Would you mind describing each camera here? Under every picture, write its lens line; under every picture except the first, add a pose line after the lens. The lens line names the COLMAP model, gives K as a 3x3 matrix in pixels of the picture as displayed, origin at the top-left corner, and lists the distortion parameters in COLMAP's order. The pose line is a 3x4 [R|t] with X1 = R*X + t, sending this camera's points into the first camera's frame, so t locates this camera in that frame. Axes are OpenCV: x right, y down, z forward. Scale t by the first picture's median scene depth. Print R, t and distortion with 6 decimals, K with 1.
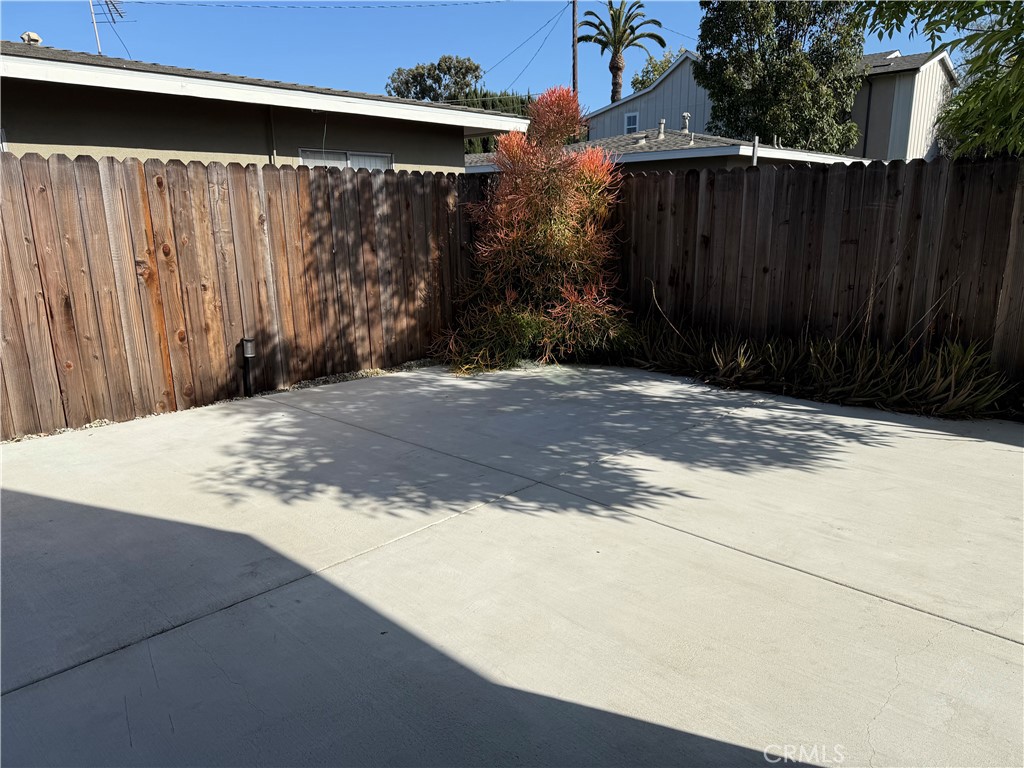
lens RADIAL K [[718.1, 0, 509.8], [0, 718.1, 387.9], [0, 0, 1]] dist [0.072083, -0.072028]
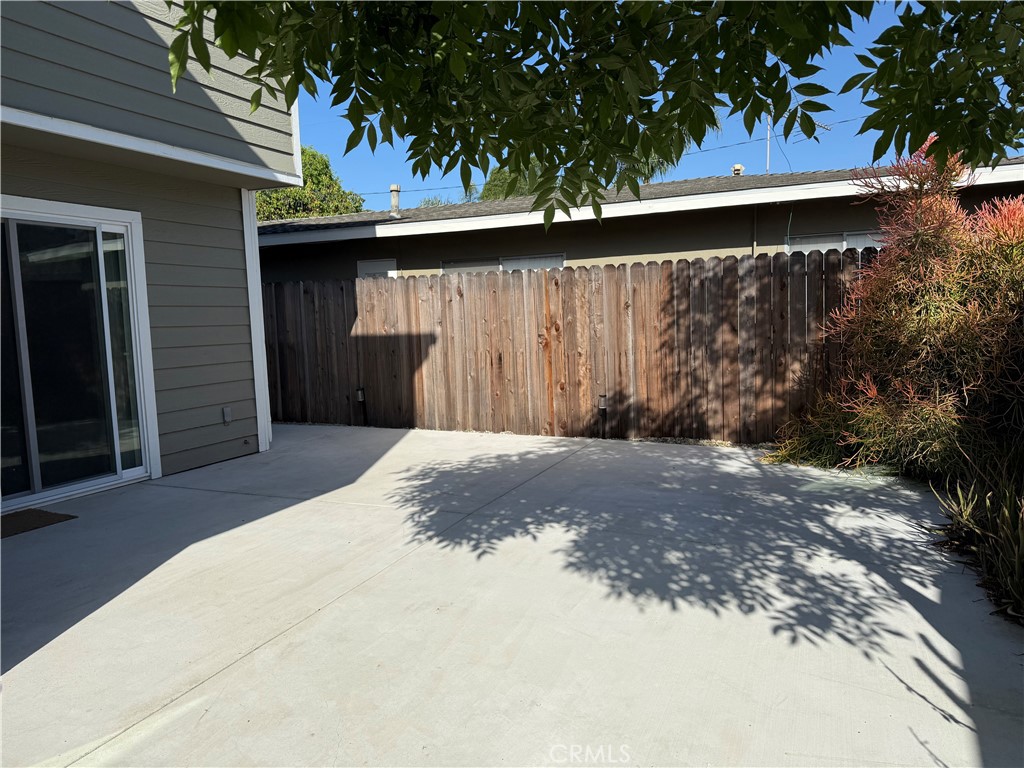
lens RADIAL K [[718.1, 0, 521.3], [0, 718.1, 389.1], [0, 0, 1]] dist [0.072083, -0.072028]
pose [[0.349956, 0.098907, -0.931530, 0.850722], [-0.193229, 0.980647, 0.031530, -0.096726], [0.916621, 0.168964, 0.362295, 0.419321]]
